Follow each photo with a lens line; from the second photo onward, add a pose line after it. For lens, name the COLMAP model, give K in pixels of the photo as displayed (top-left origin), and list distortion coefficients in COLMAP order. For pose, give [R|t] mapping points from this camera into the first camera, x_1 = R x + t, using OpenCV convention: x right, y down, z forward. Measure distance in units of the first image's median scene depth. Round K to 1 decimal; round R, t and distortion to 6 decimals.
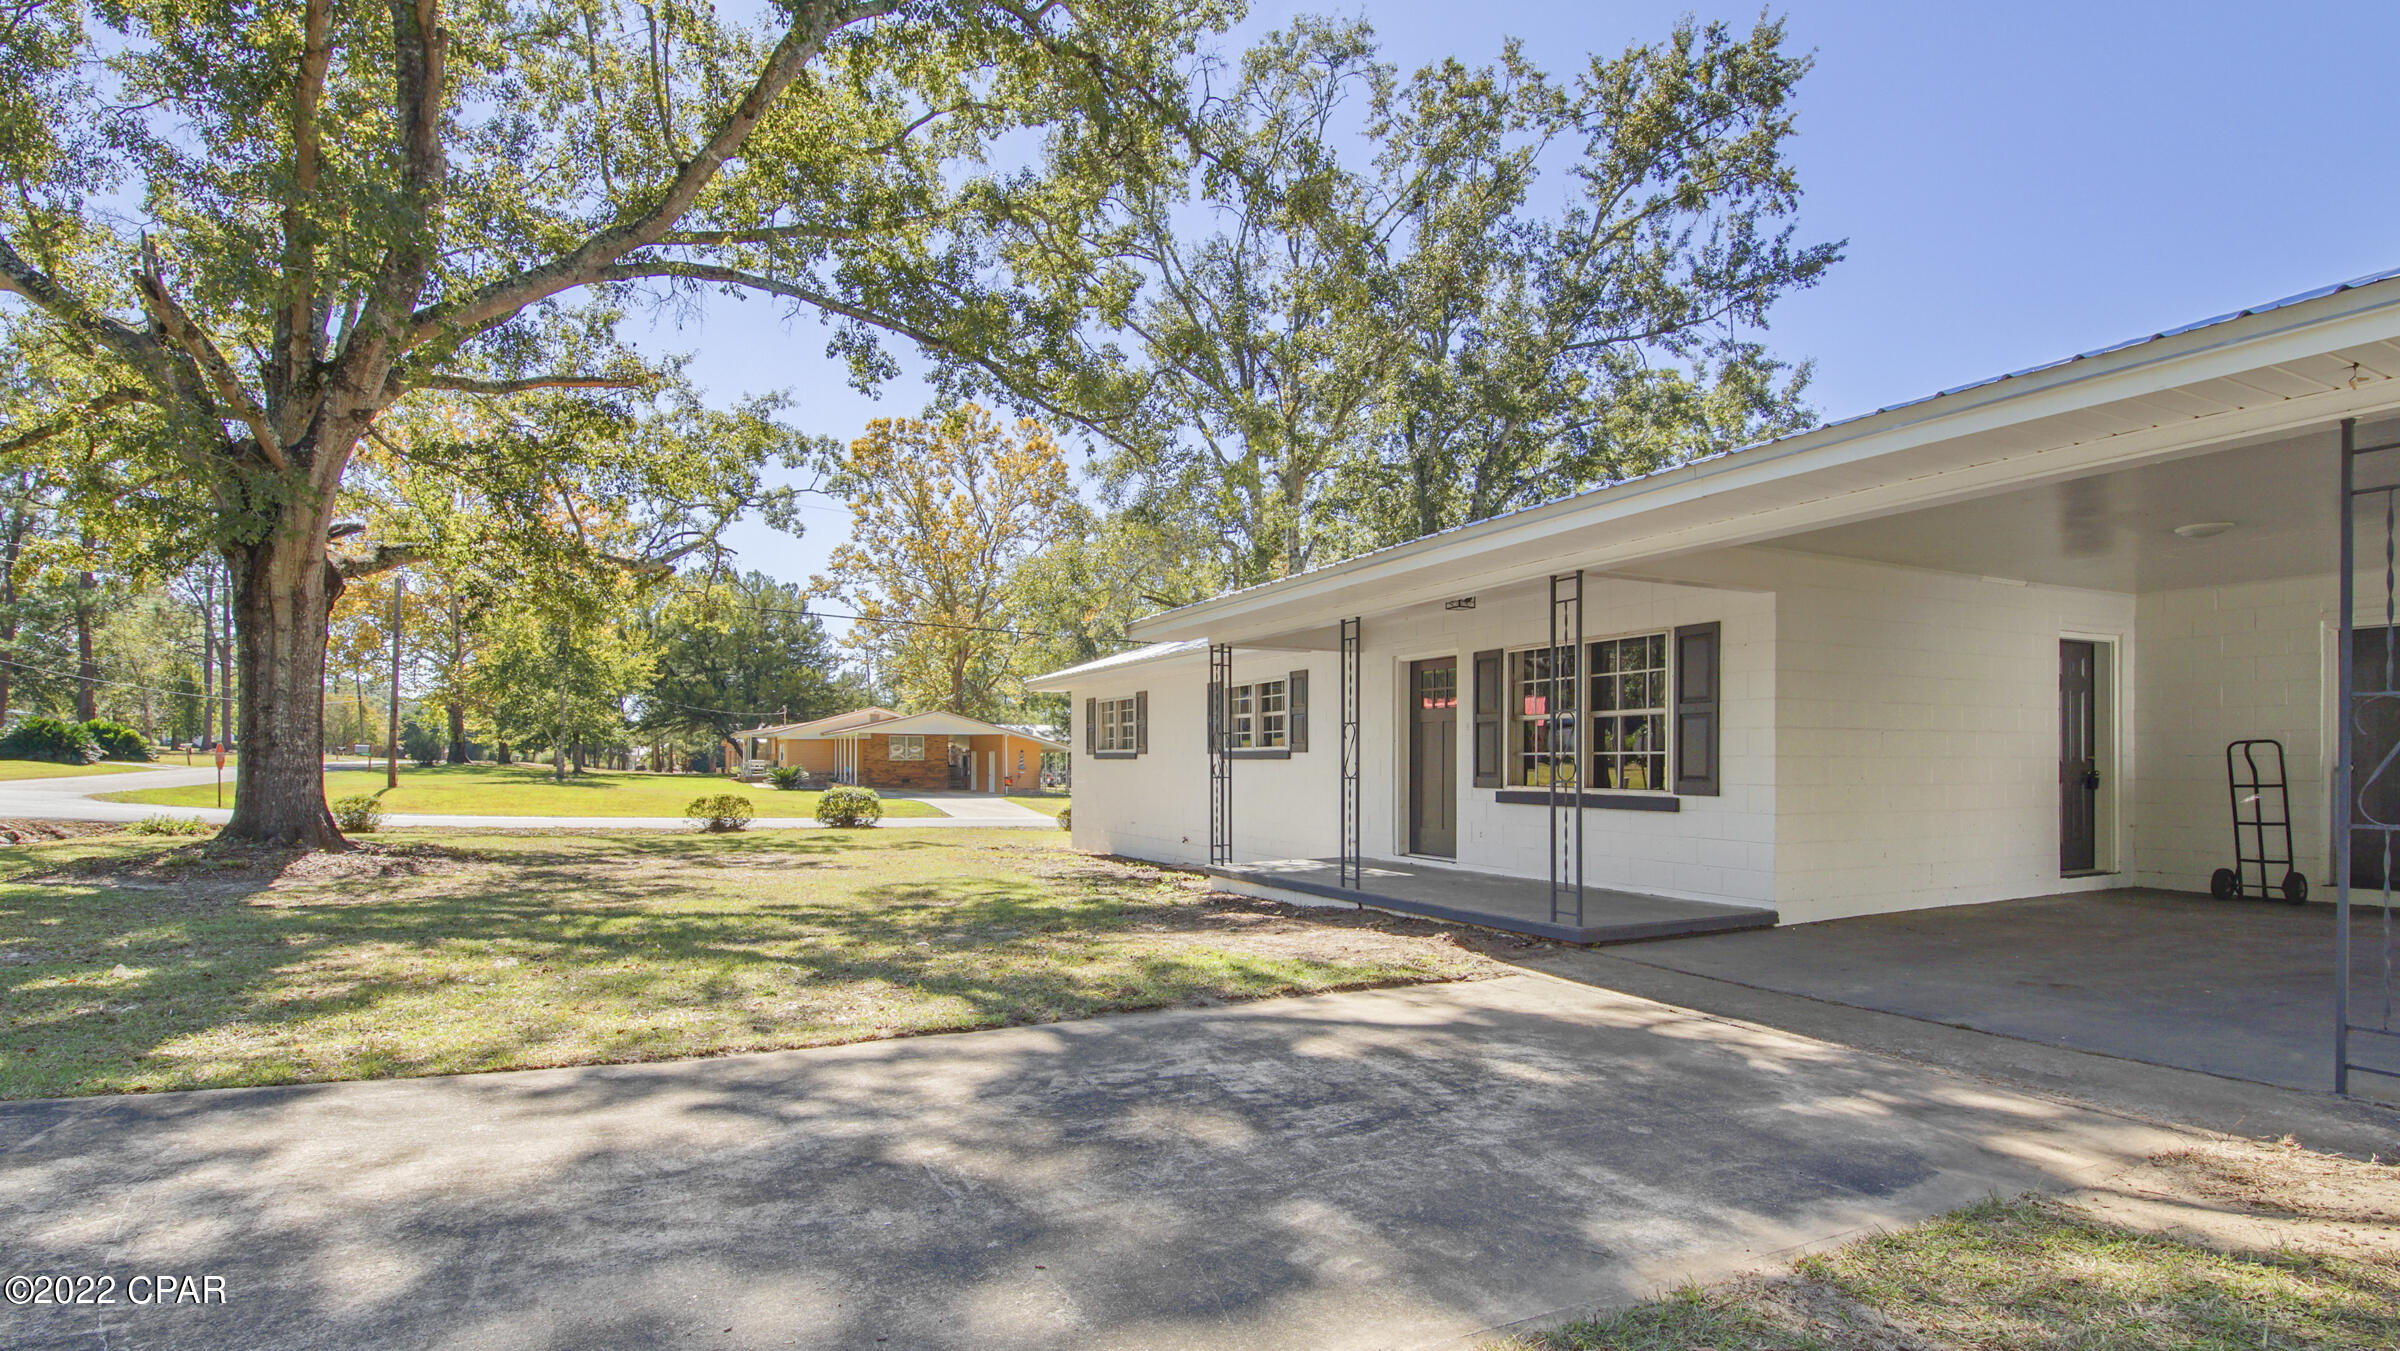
lens RADIAL K [[1113.3, 0, 1196.5], [0, 1113.3, 739.7], [0, 0, 1]] dist [0.025859, -0.000019]
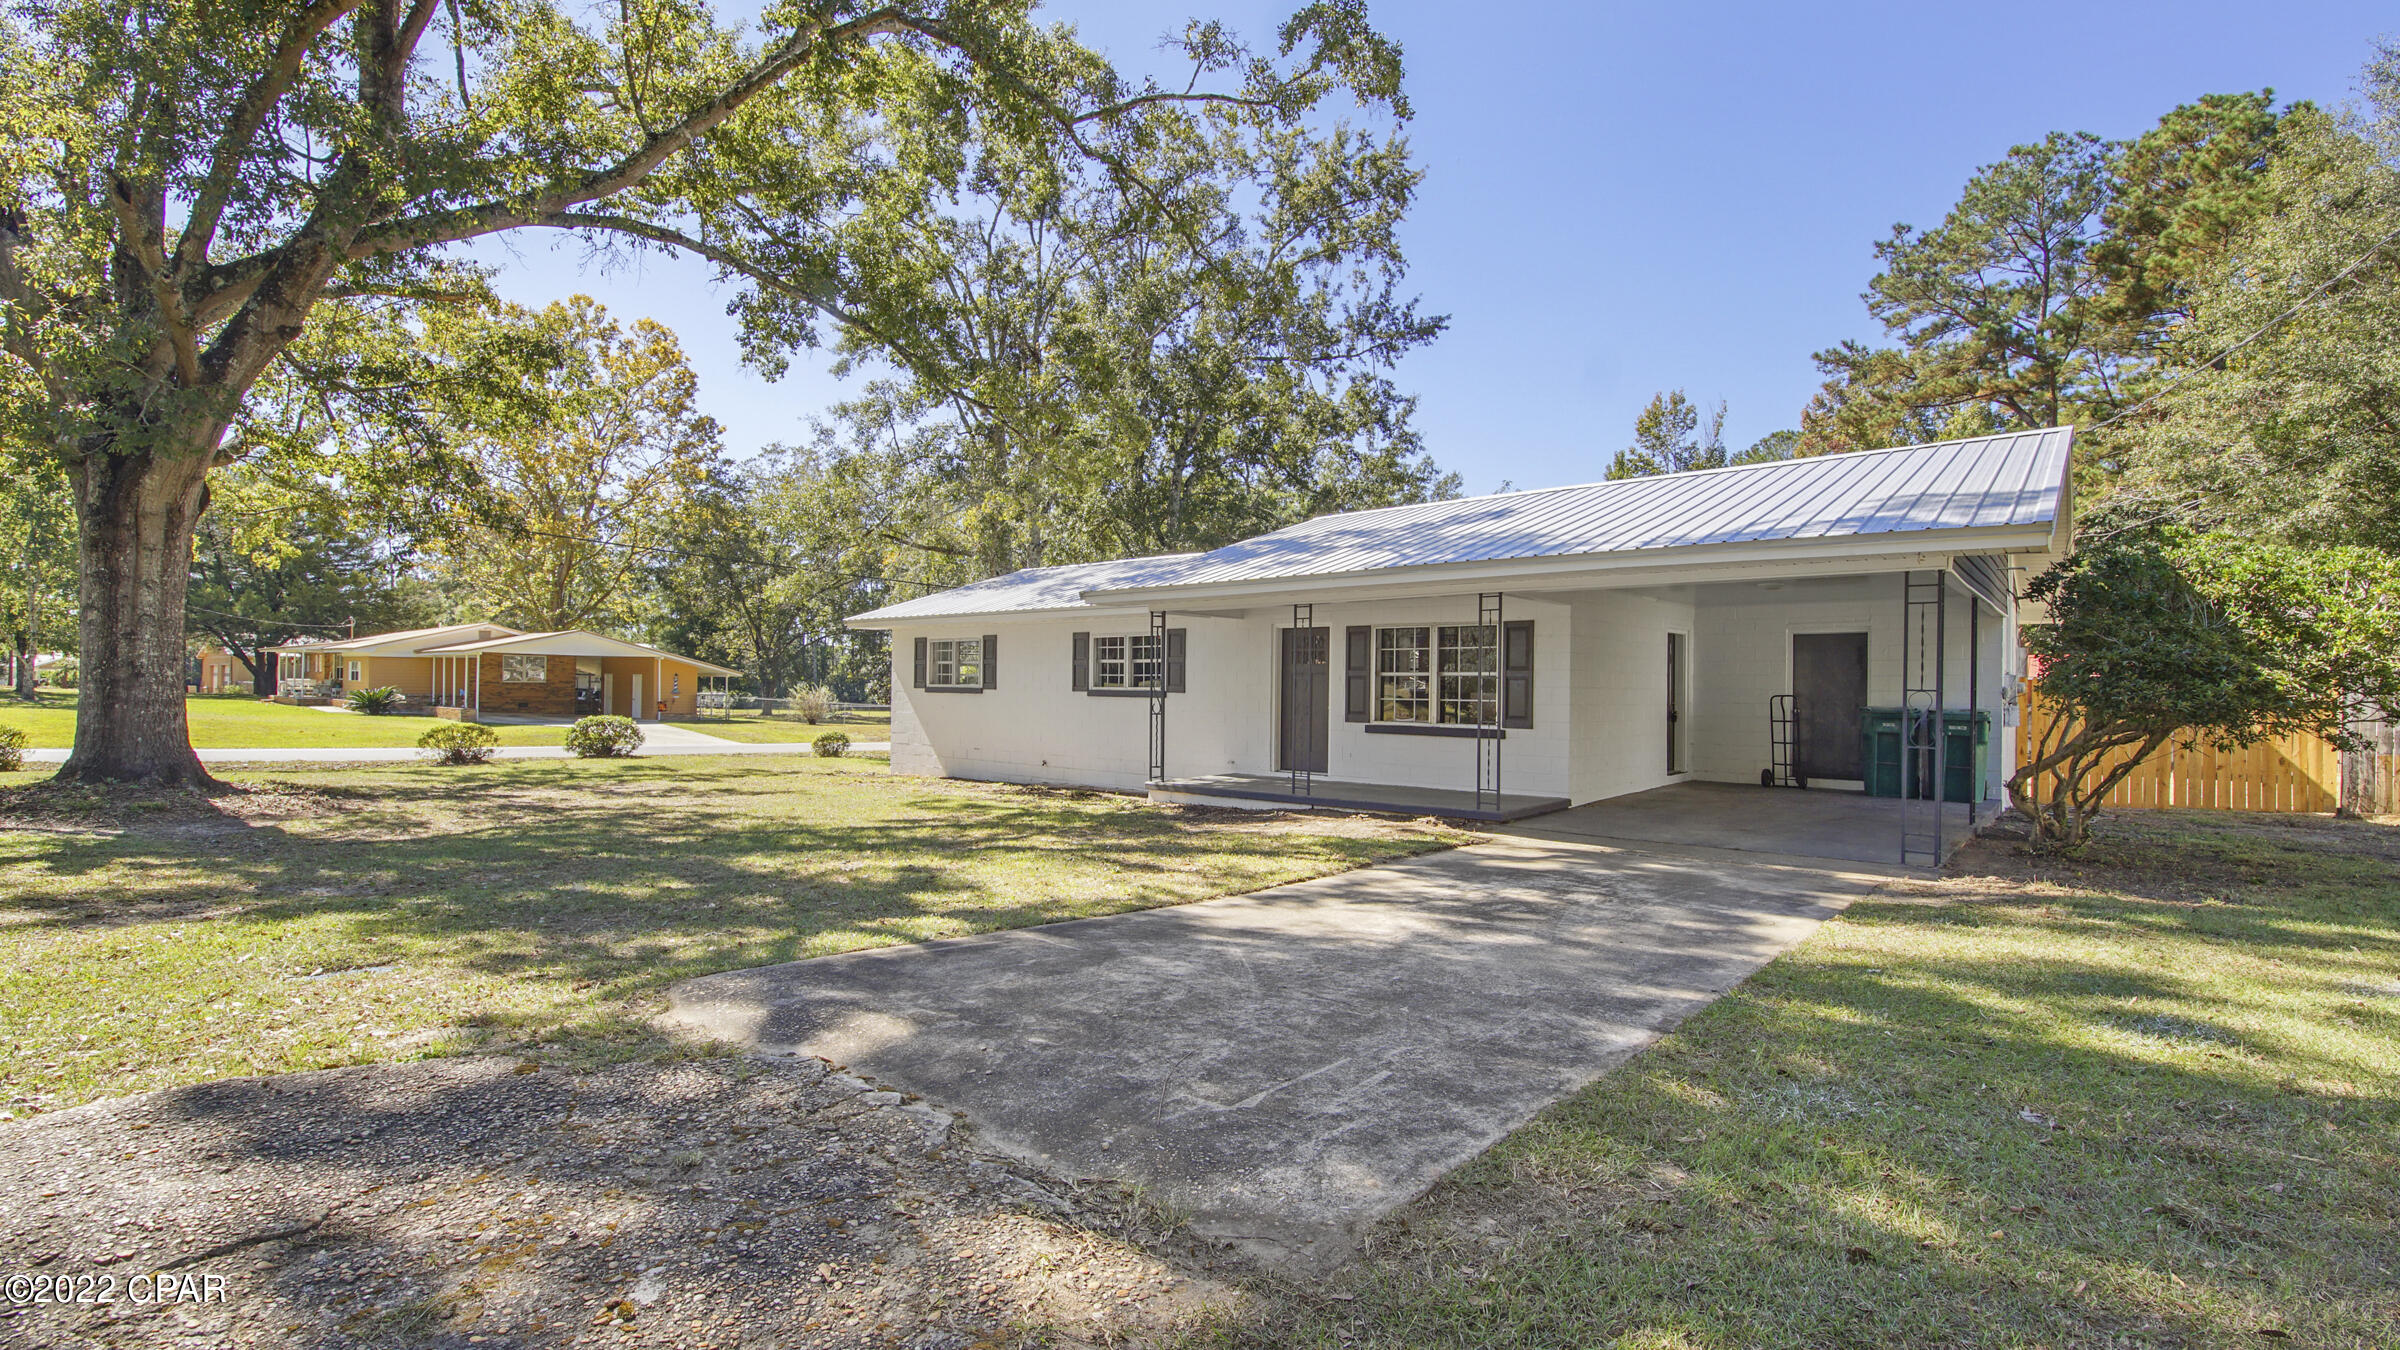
lens RADIAL K [[1070.0, 0, 1200.0], [0, 1070.0, 675.0], [0, 0, 1]] dist [0.020909, -0.000310]
pose [[0.918075, 0.015425, 0.396106, -0.211899], [-0.019634, 0.999786, 0.006573, -0.010117], [-0.395919, -0.013812, 0.918181, -0.080405]]
